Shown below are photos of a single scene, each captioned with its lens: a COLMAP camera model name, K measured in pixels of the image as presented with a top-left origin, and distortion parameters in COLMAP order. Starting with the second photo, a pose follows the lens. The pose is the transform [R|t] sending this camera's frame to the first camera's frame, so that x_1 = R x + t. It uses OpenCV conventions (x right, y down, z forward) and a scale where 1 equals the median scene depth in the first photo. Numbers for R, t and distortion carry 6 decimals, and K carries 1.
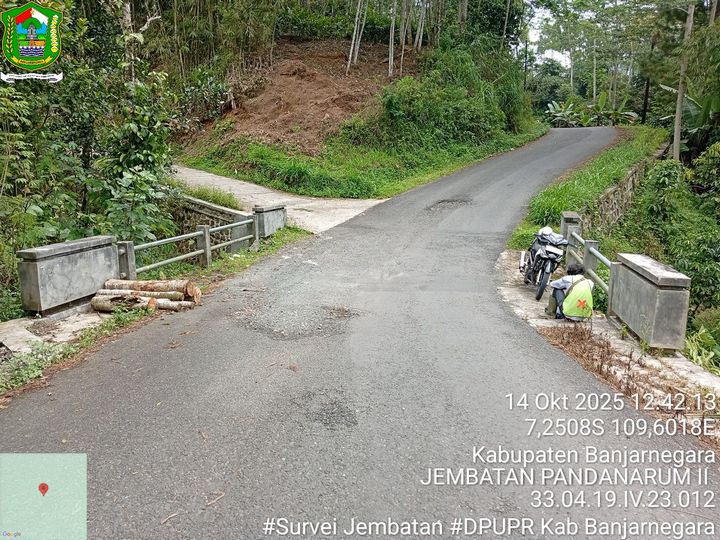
lens RADIAL K [[551.4, 0, 357.5], [0, 551.4, 268.9], [0, 0, 1]] dist [0.106924, -0.219017]
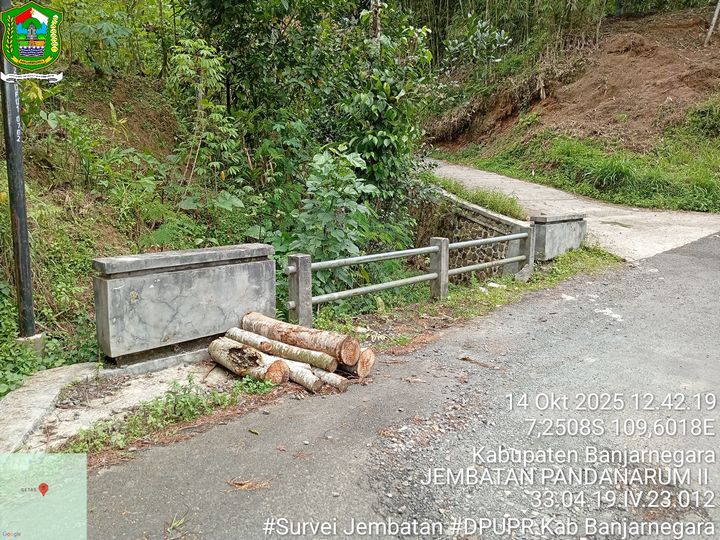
lens RADIAL K [[551.4, 0, 357.5], [0, 551.4, 268.9], [0, 0, 1]] dist [0.106924, -0.219017]
pose [[0.852521, 0.097443, -0.513530, -0.013942], [-0.107582, 0.994146, 0.010042, -0.034219], [0.511502, 0.046685, 0.858013, 0.350581]]
